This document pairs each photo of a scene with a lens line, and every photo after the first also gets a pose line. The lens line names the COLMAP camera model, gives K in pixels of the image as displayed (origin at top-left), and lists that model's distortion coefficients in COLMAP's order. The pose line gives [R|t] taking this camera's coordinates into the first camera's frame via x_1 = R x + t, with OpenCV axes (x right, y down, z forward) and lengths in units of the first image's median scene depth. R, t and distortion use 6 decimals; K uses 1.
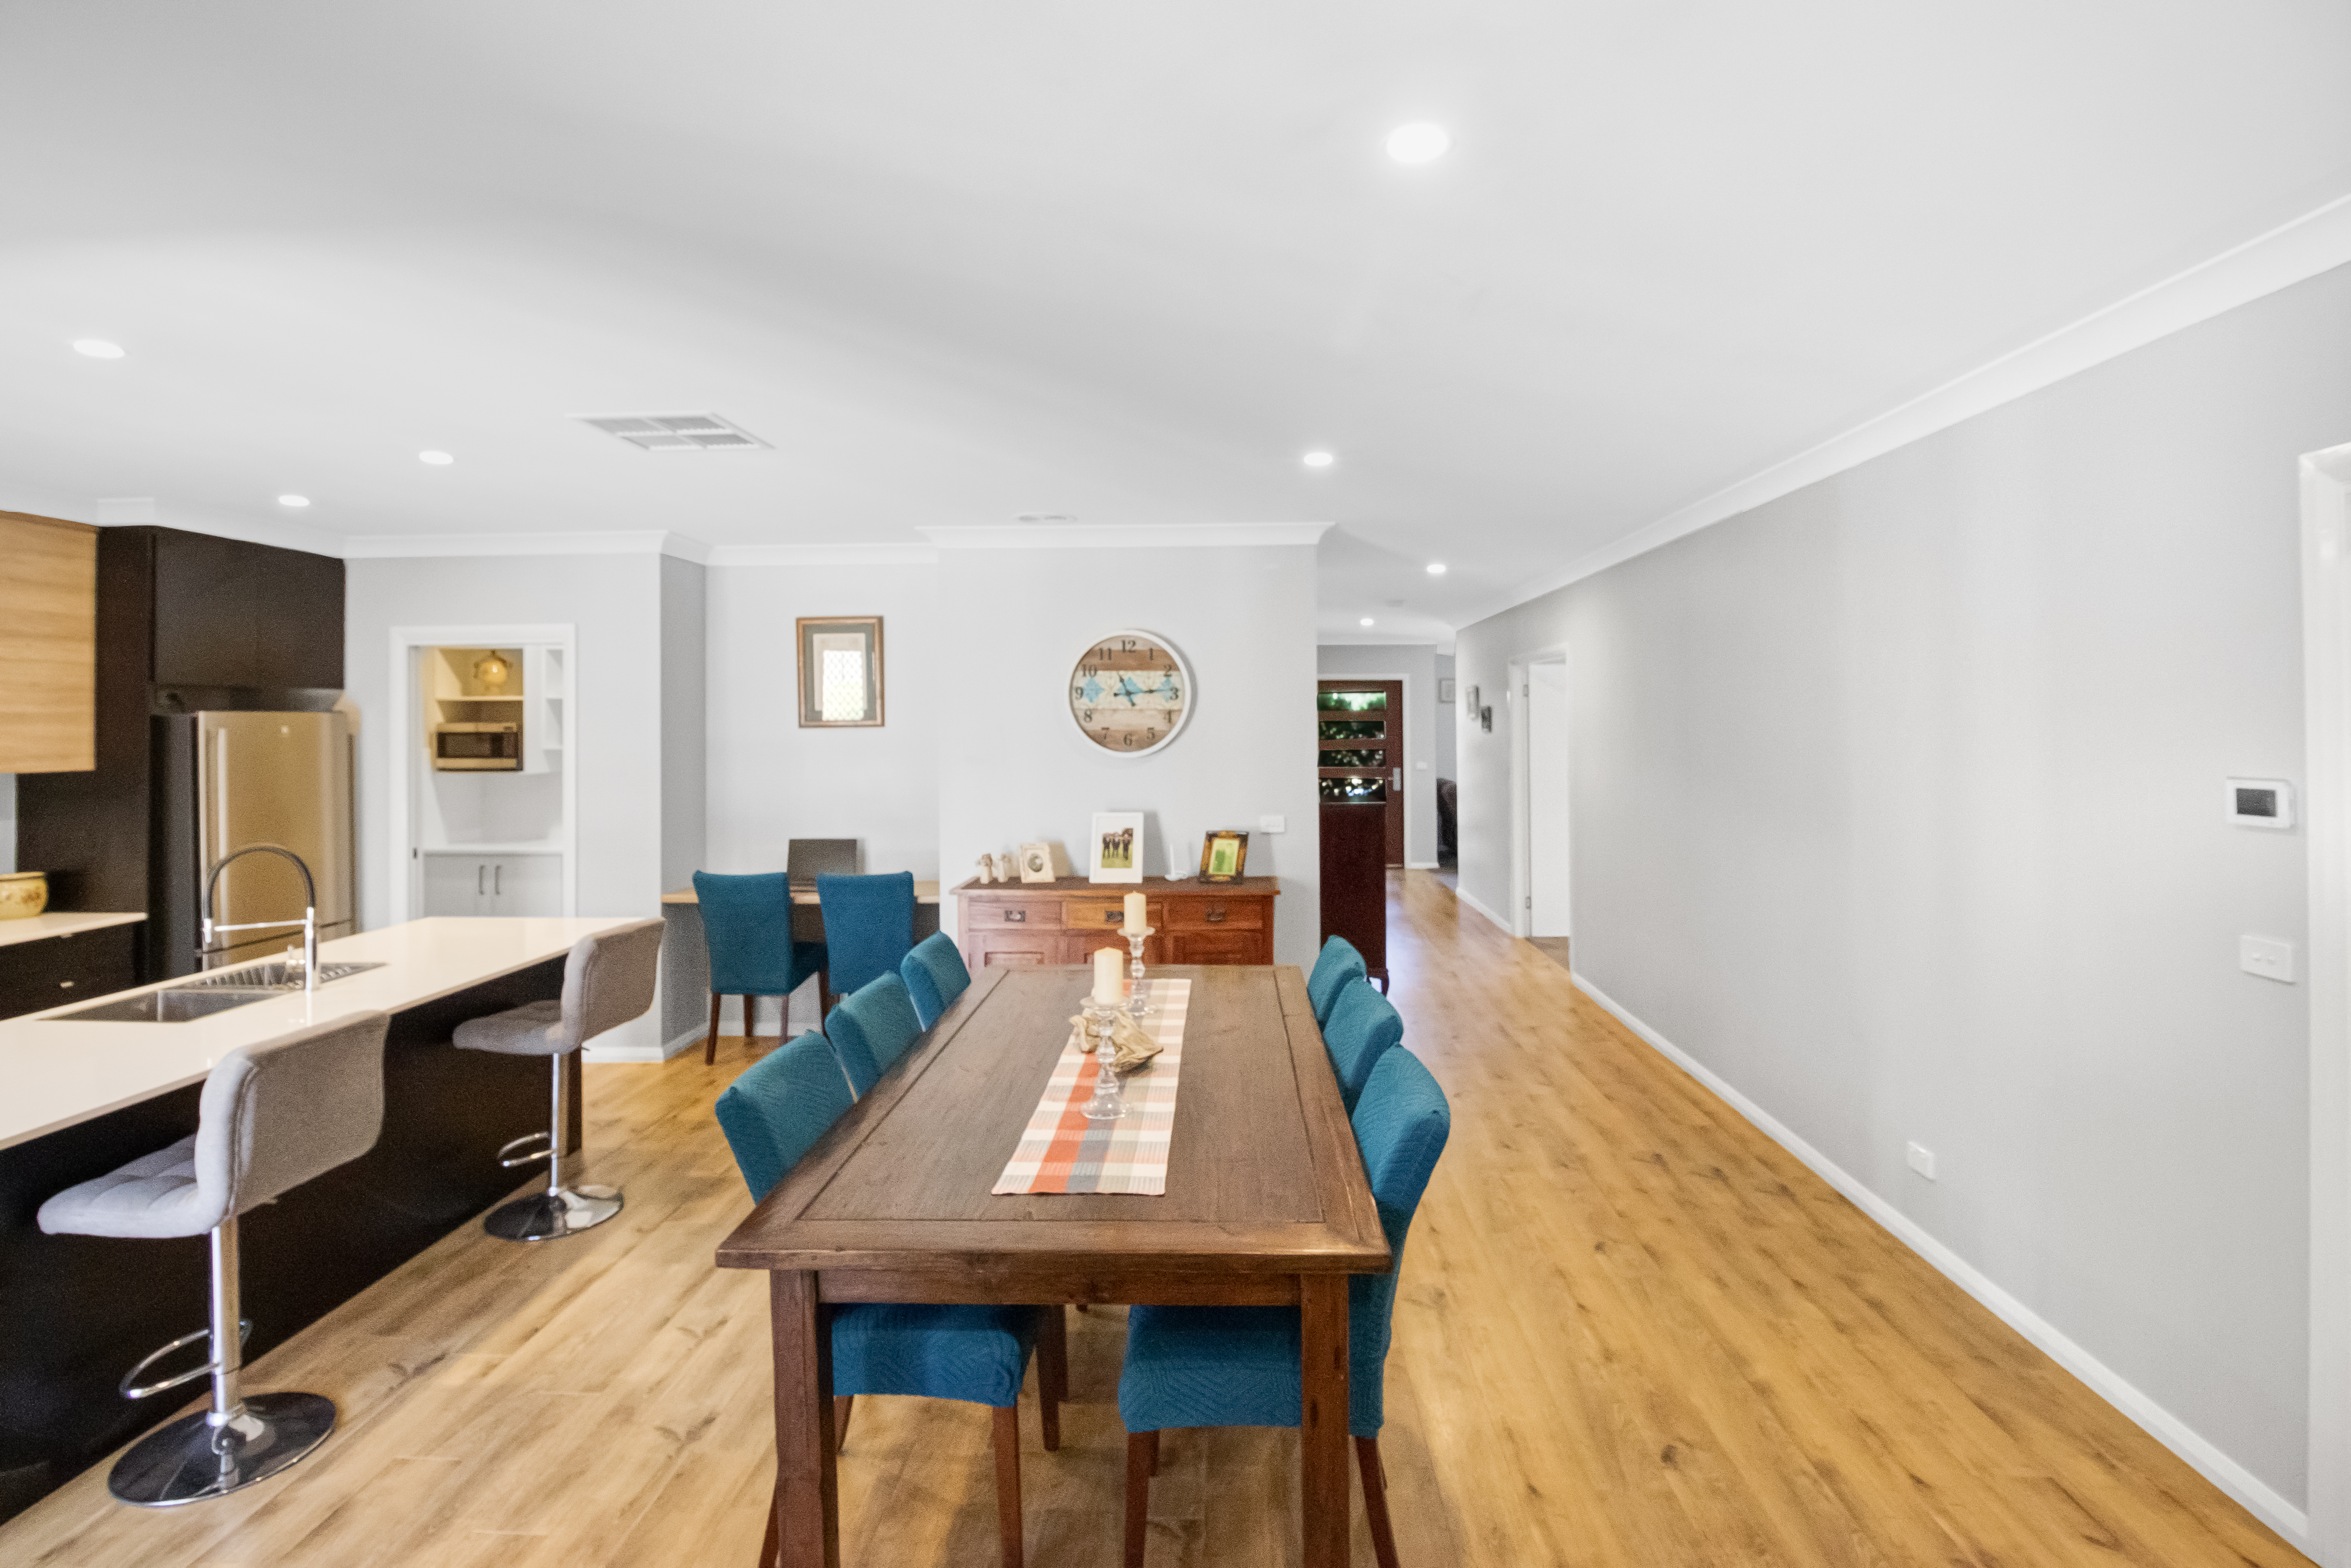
lens RADIAL K [[1126.9, 0, 1212.5], [0, 1126.9, 700.0], [0, 0, 1]] dist [-0.030165, -0.000697]
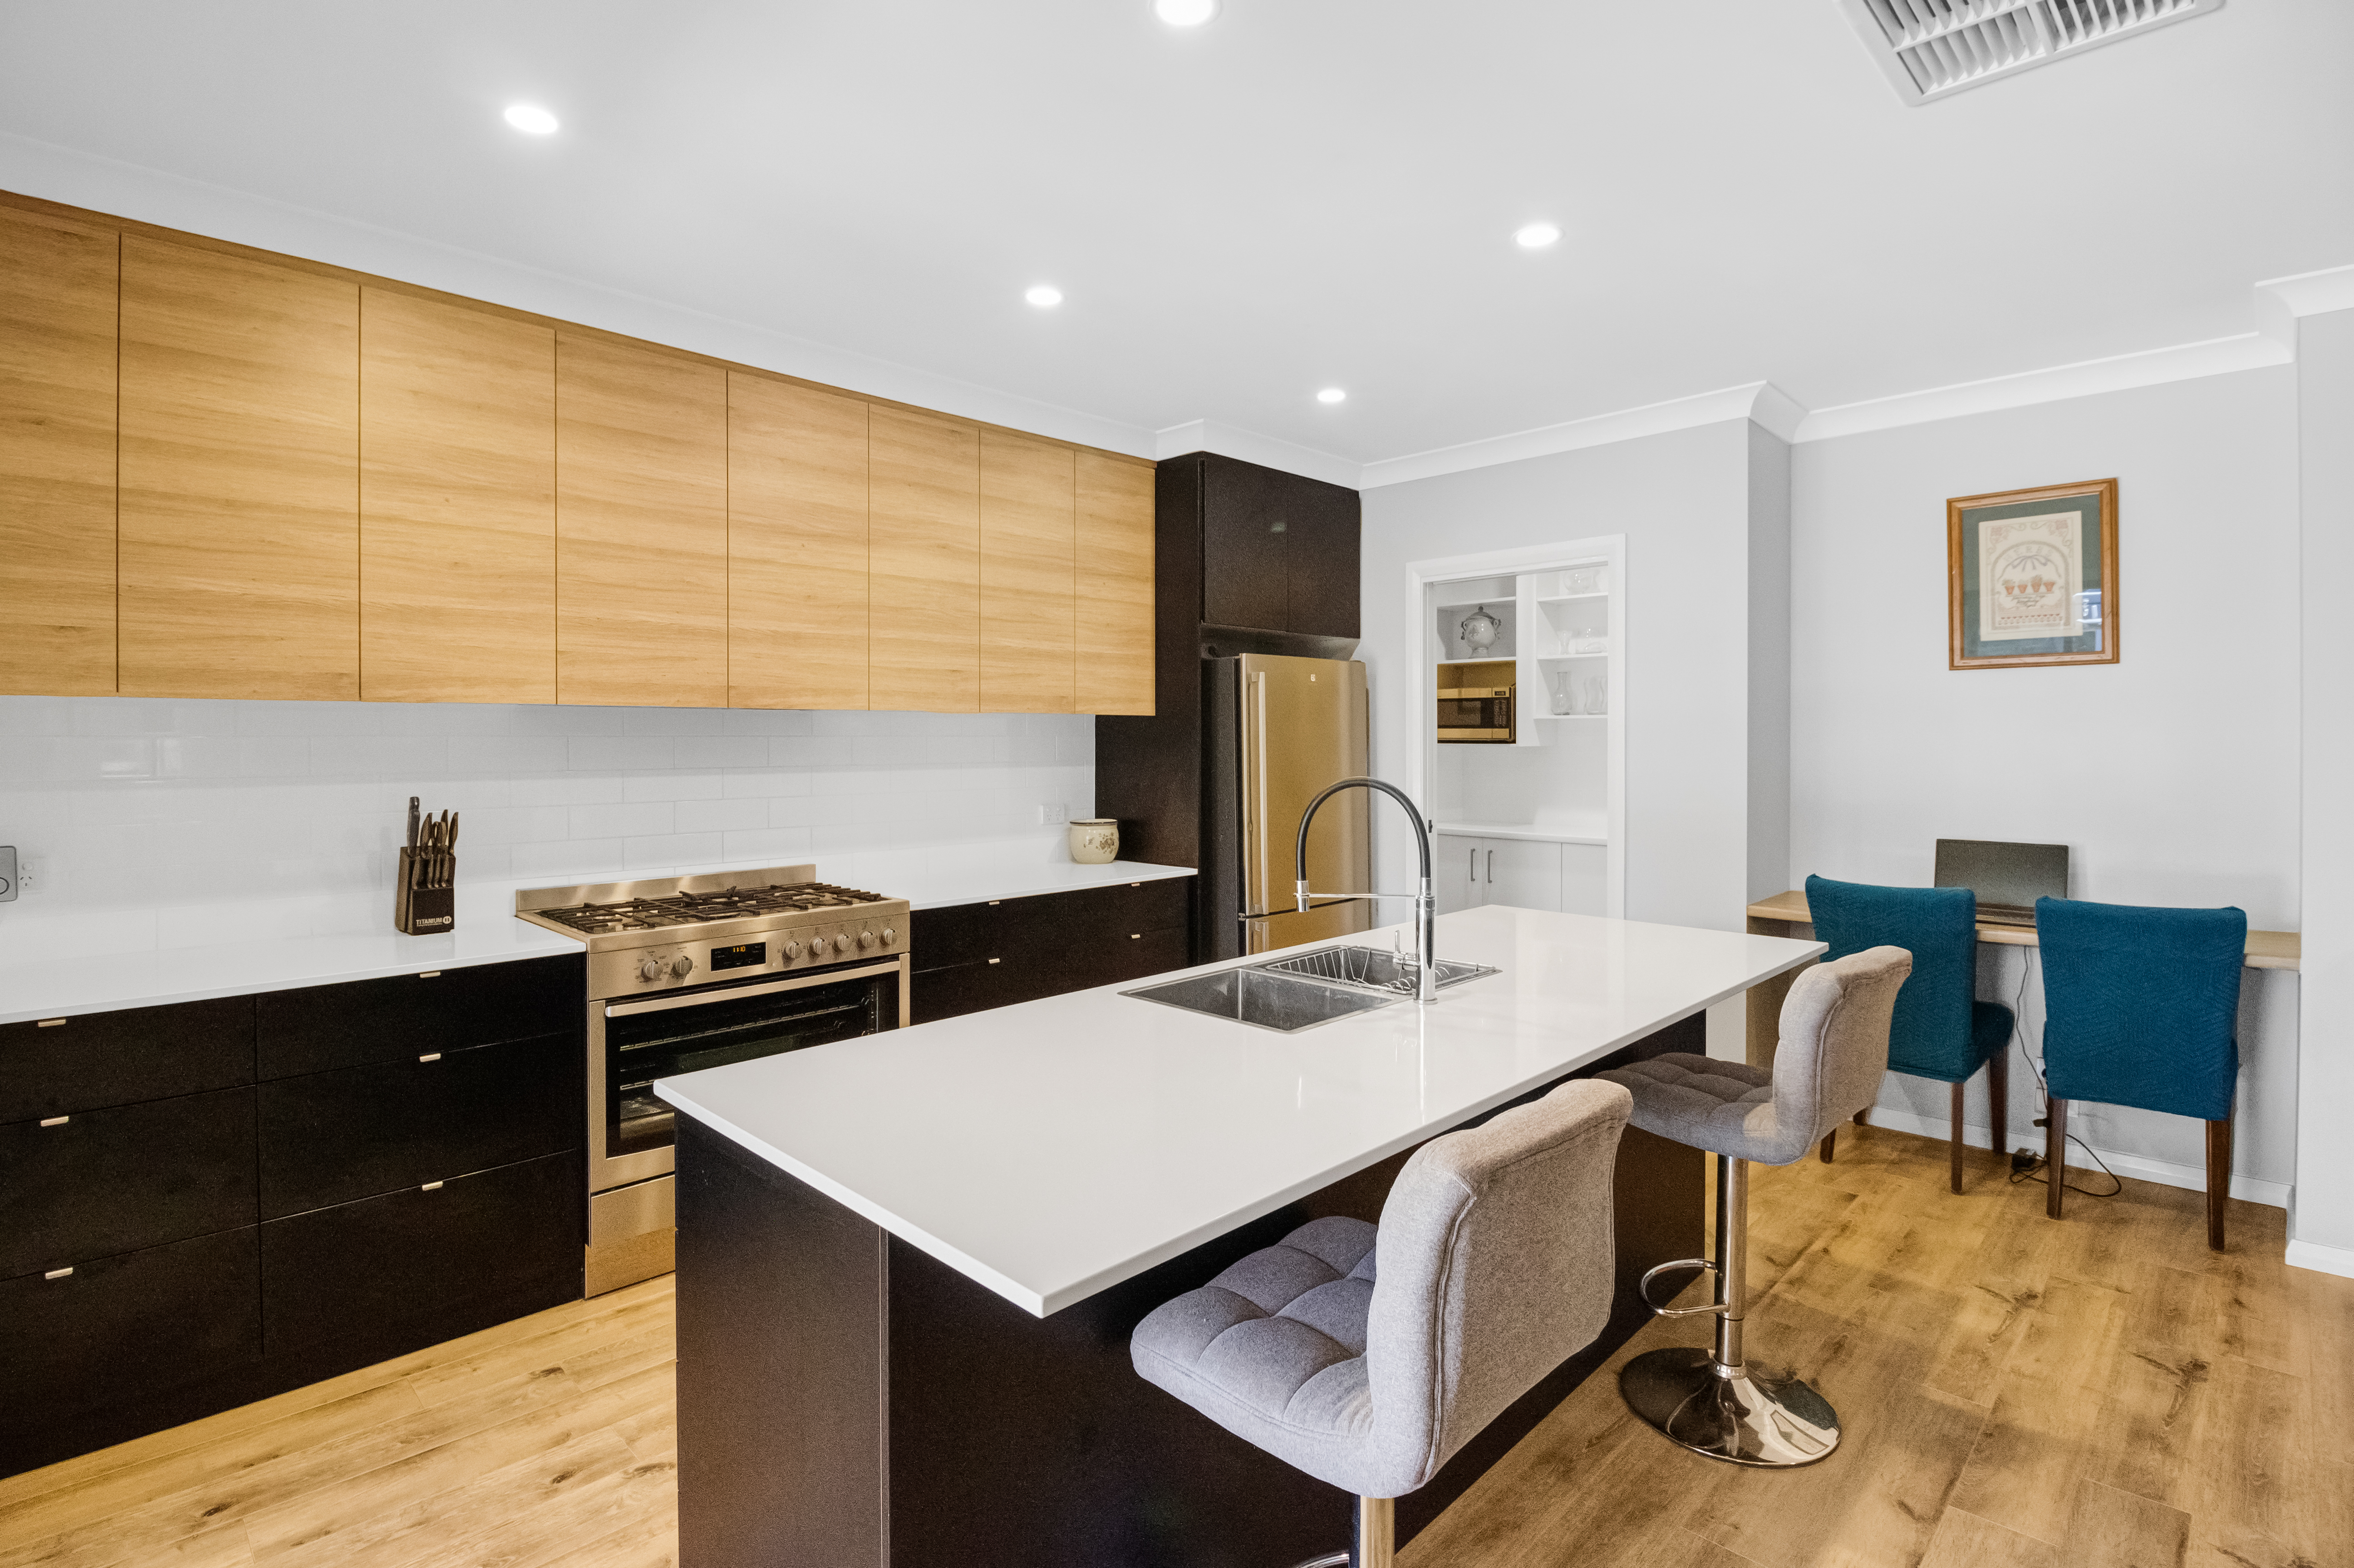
lens RADIAL K [[1127.1, 0, 1174.1], [0, 1127.1, 742.9], [0, 0, 1]] dist [-0.003202, -0.011697]
pose [[0.724911, 0.010417, -0.688764, -0.319145], [0.007199, 0.999716, 0.022696, 0.063705], [0.688805, -0.021411, 0.724630, 0.282652]]
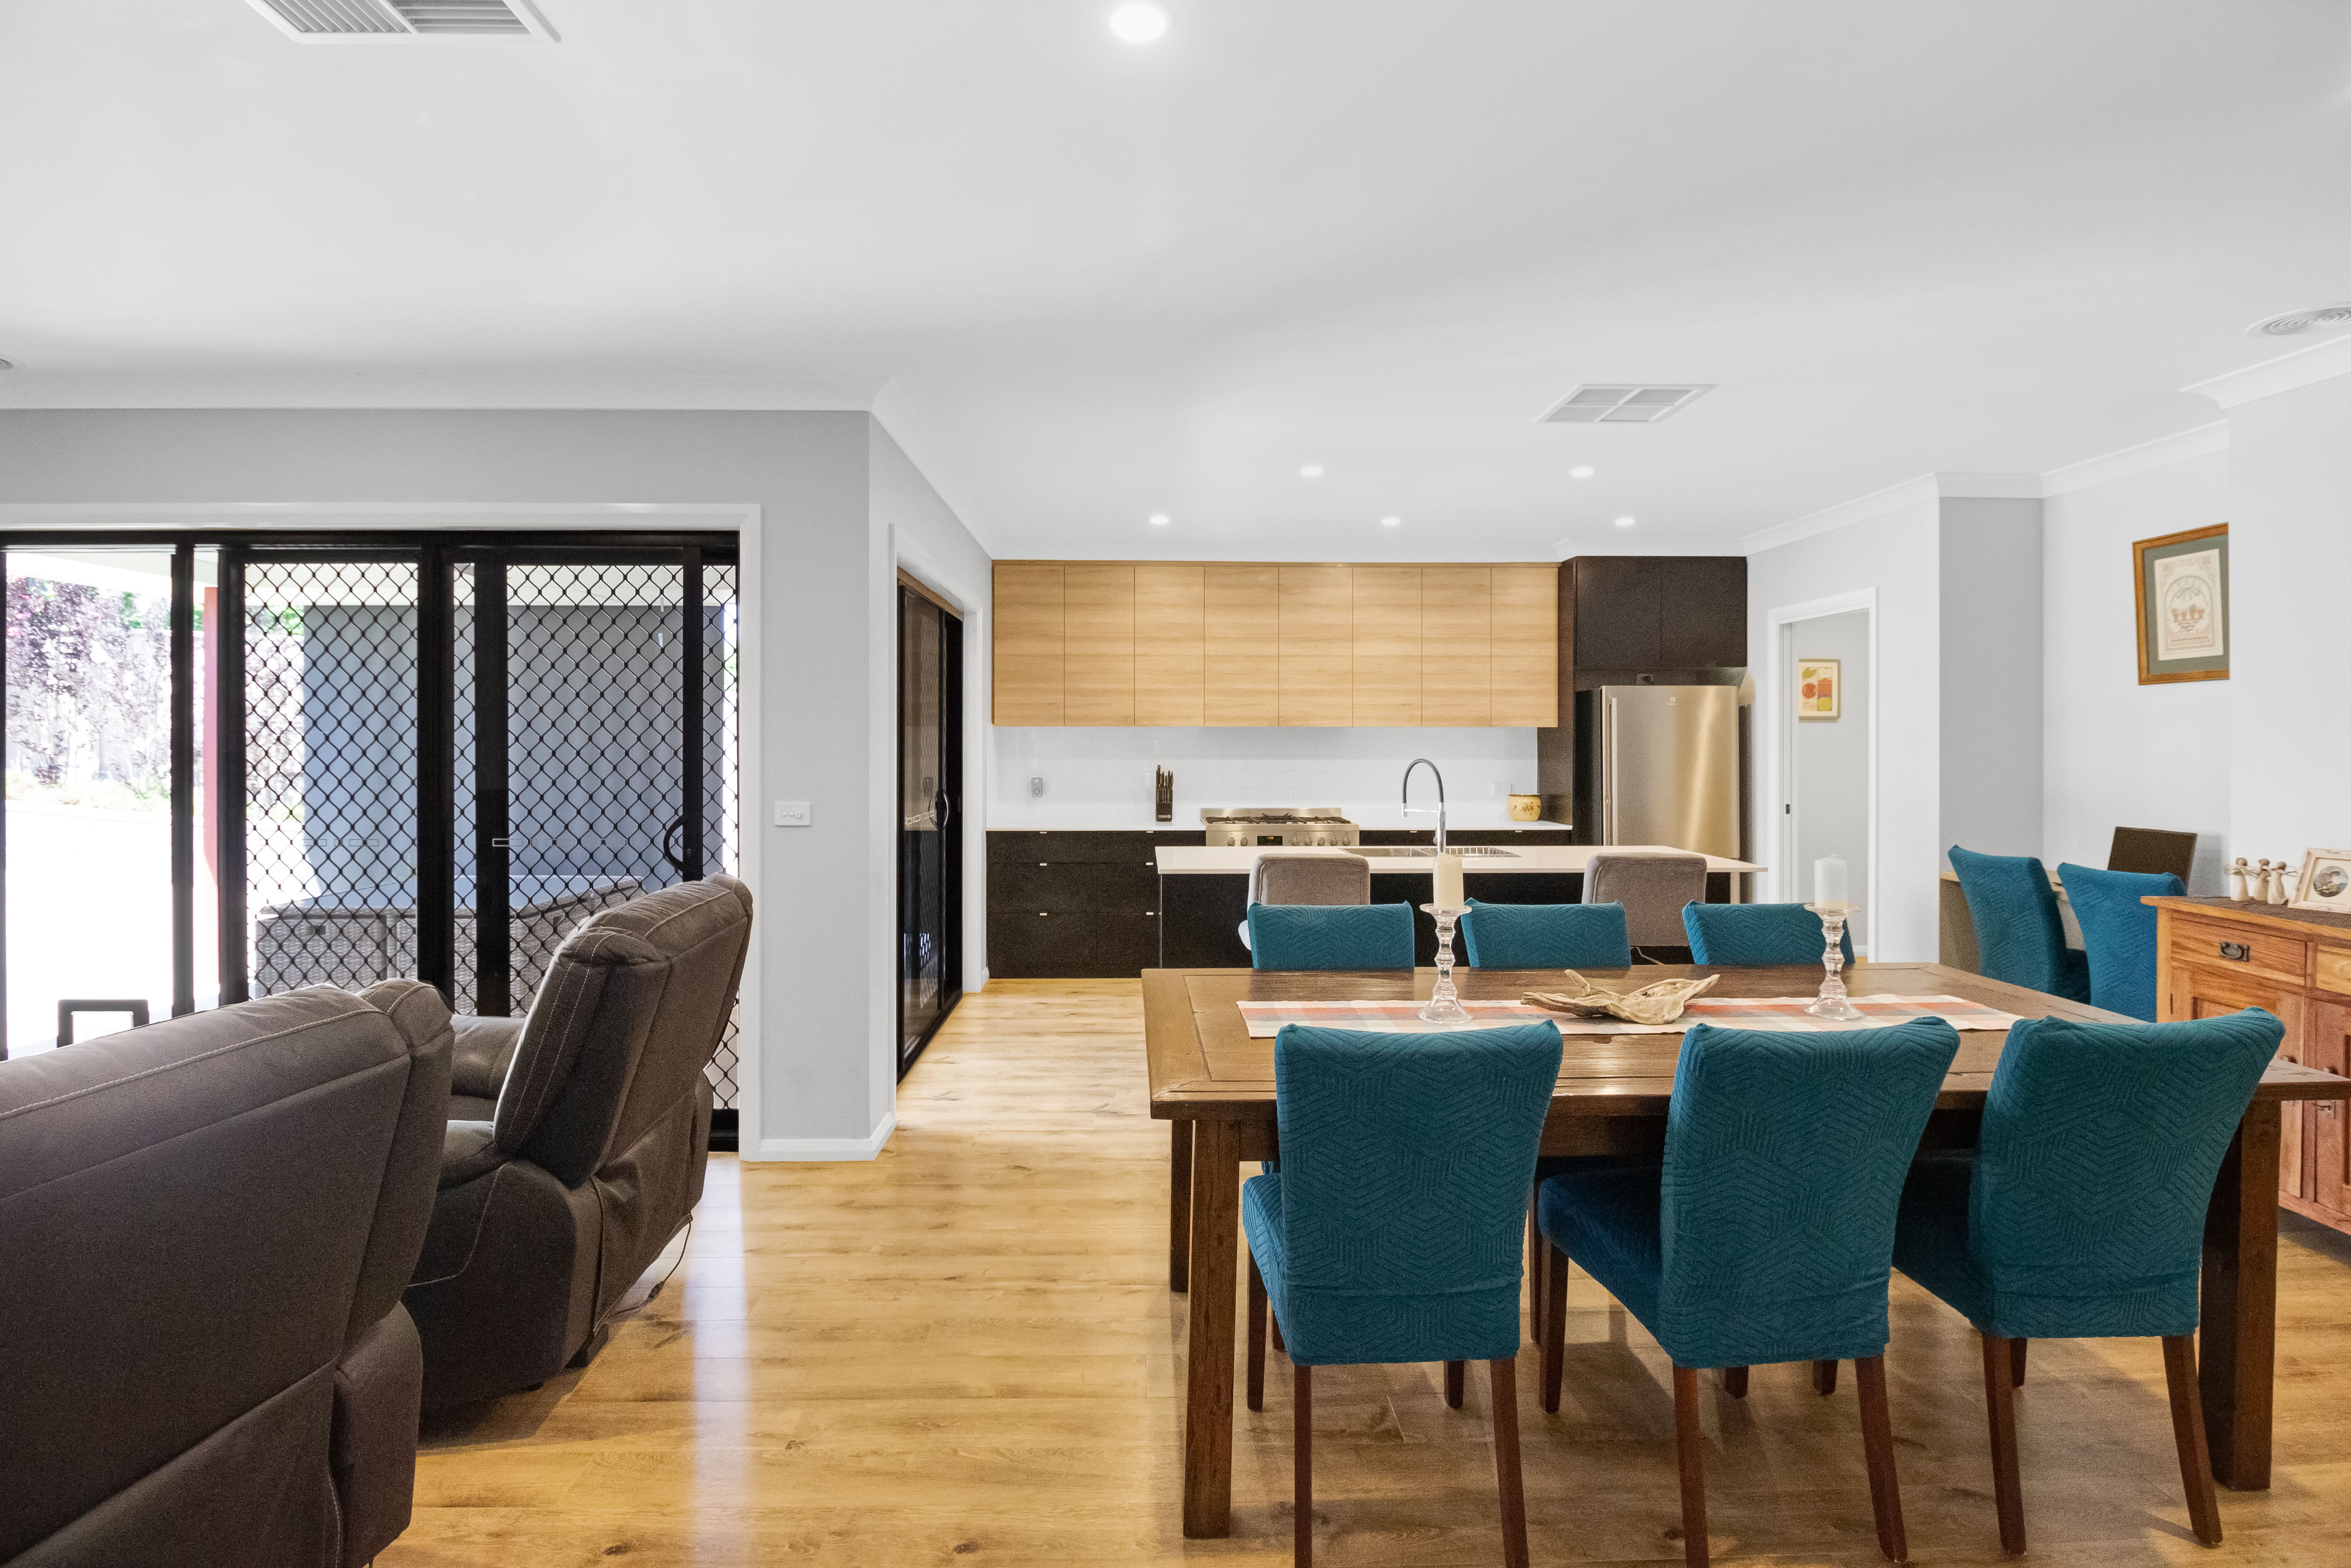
lens RADIAL K [[1125.8, 0, 1172.6], [0, 1125.8, 742.9], [0, 0, 1]] dist [-0.003202, -0.011697]
pose [[0.050099, 0.009835, -0.998696, 0.472668], [0.016338, 0.999810, 0.010666, 0.059187], [0.998611, -0.016851, 0.049929, 0.387016]]
